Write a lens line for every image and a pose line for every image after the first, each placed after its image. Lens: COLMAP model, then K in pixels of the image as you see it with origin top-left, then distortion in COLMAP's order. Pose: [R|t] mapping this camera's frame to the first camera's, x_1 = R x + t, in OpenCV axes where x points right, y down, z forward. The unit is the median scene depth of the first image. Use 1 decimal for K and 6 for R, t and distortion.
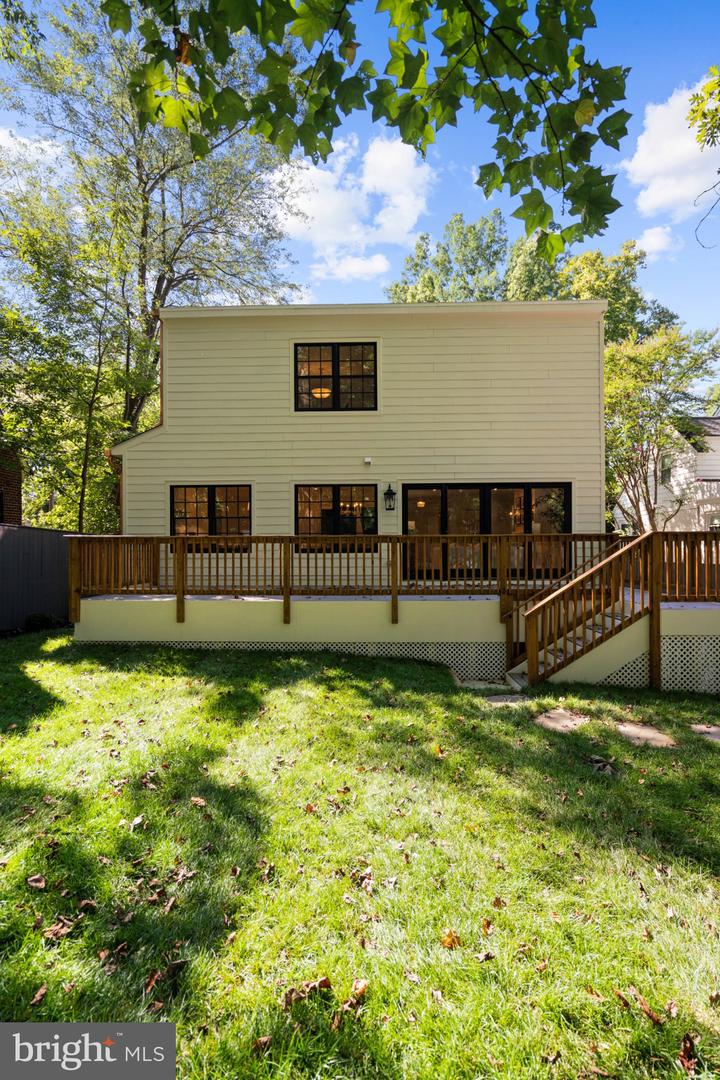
lens RADIAL K [[499.3, 0, 357.7], [0, 499.3, 566.2], [0, 0, 1]] dist [-0.001567, 0.000121]
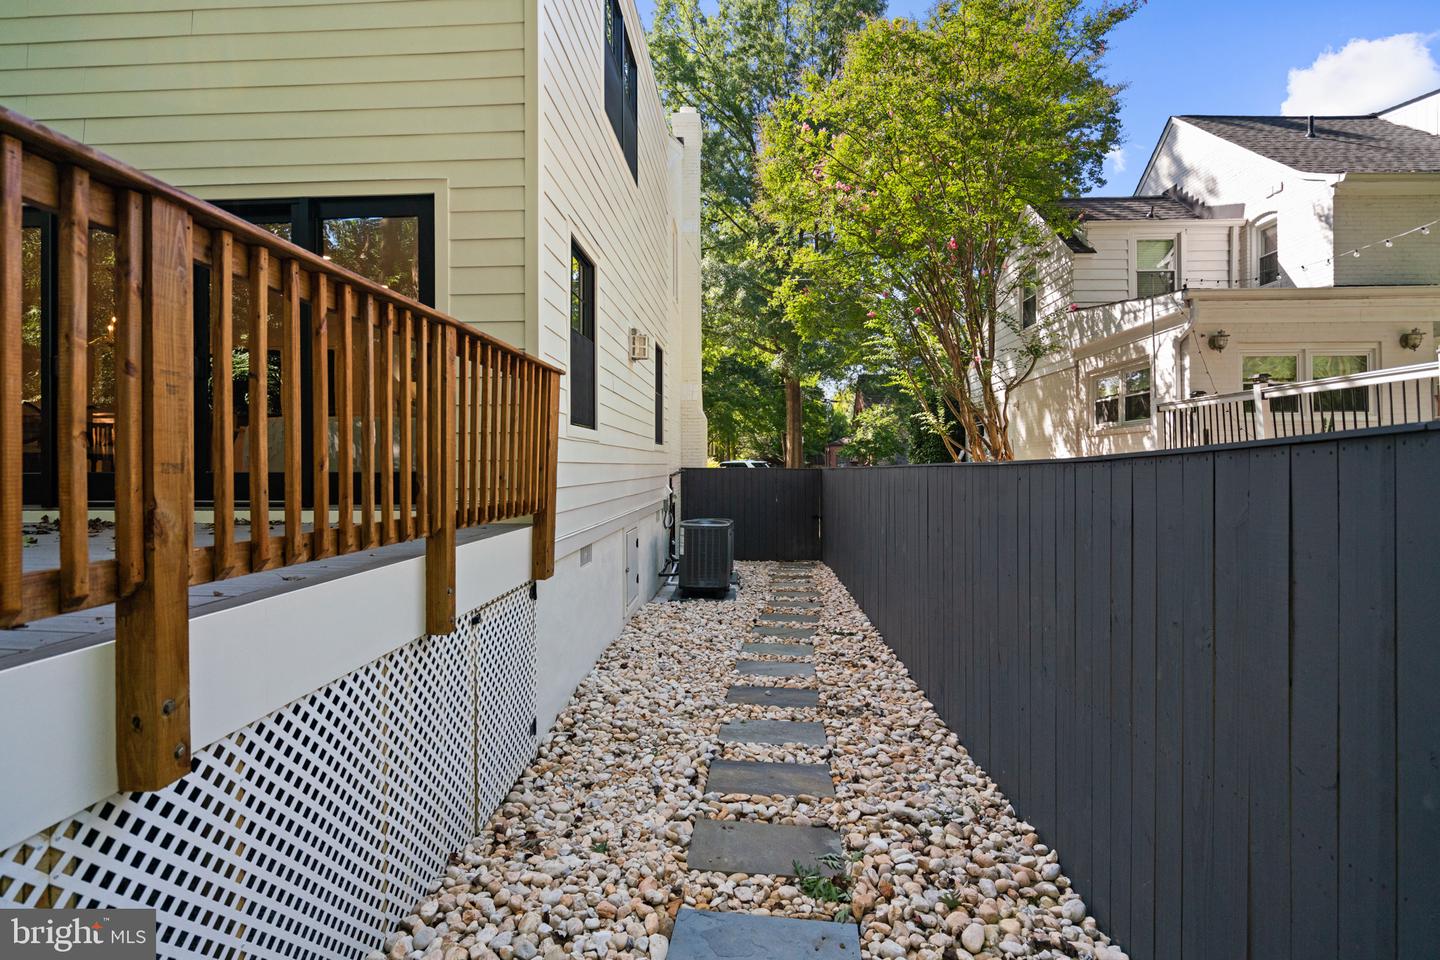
lens RADIAL K [[656.7, 0, 705.2], [0, 656.7, 483.2], [0, 0, 1]] dist [0.000732, 0.000332]
pose [[0.999486, 0.004496, -0.031754, 0.593805], [-0.004751, 0.999957, -0.007953, 0.012526], [0.031717, 0.008100, 0.999464, 0.594552]]
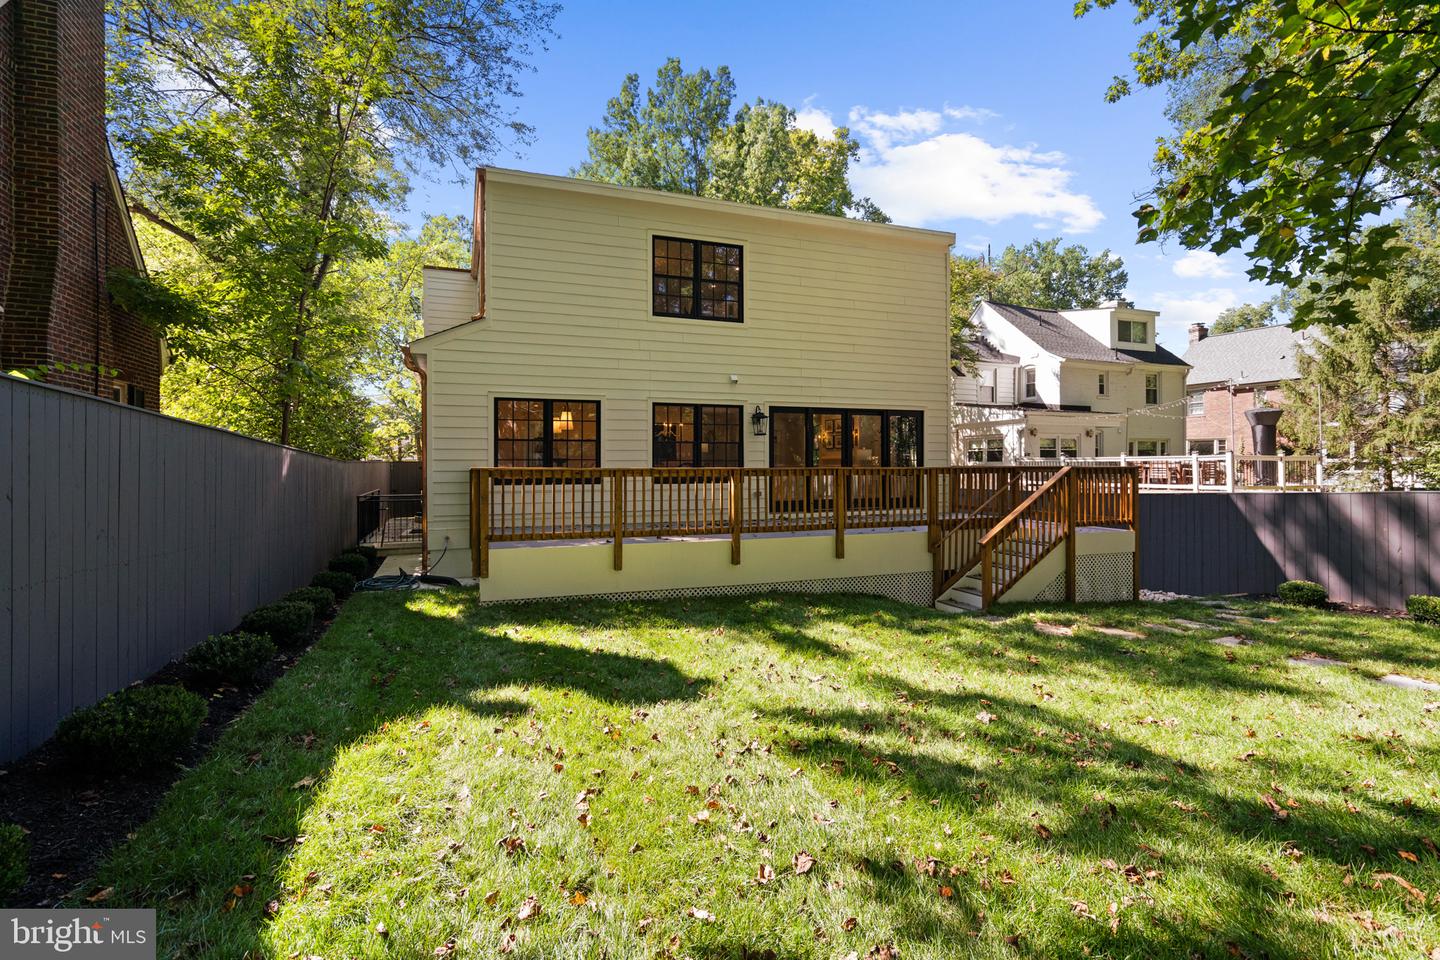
lens RADIAL K [[675.3, 0, 720.0], [0, 675.3, 480.0], [0, 0, 1]] dist [0.002239, 0.000200]
pose [[0.924423, -0.007017, 0.381305, -0.453596], [0.014482, 0.999755, -0.016713, -0.013098], [-0.381094, 0.020972, 0.924298, -0.085364]]
